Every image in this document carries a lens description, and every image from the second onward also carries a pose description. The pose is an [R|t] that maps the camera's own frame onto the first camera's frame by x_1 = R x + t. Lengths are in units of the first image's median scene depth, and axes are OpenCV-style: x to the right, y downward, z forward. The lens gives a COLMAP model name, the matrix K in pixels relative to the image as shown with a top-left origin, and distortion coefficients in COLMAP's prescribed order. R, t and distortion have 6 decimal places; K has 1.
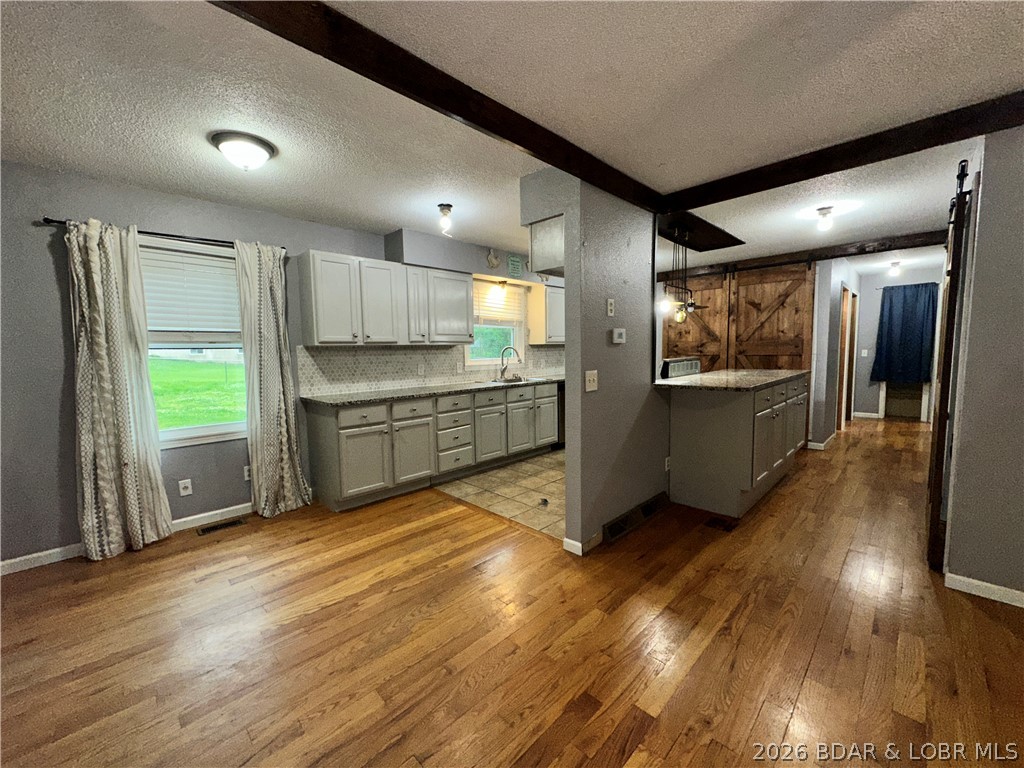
lens RADIAL K [[407.4, 0, 512.0], [0, 407.4, 384.0], [0, 0, 1]] dist [-0.000182, 0.000285]
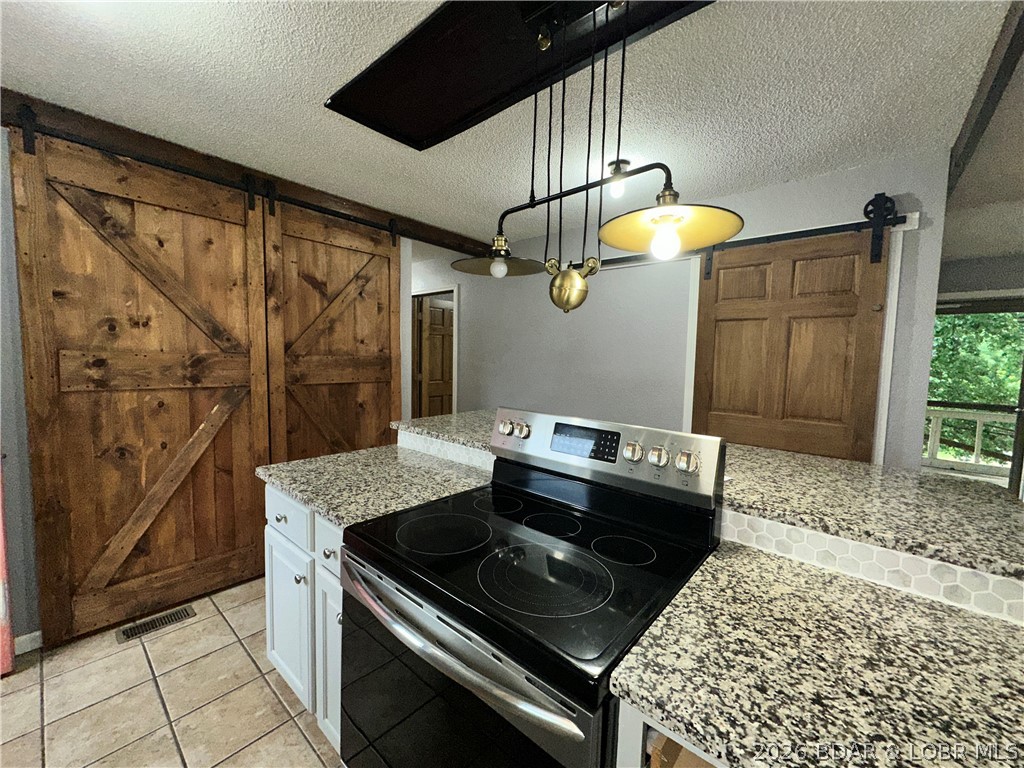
lens RADIAL K [[407.4, 0, 512.0], [0, 407.4, 384.0], [0, 0, 1]] dist [-0.000182, 0.000285]
pose [[-0.074131, -0.052119, 0.995886, 0.116062], [0.064115, 0.996318, 0.056914, -0.129390], [-0.995185, 0.068070, -0.070517, 1.224675]]
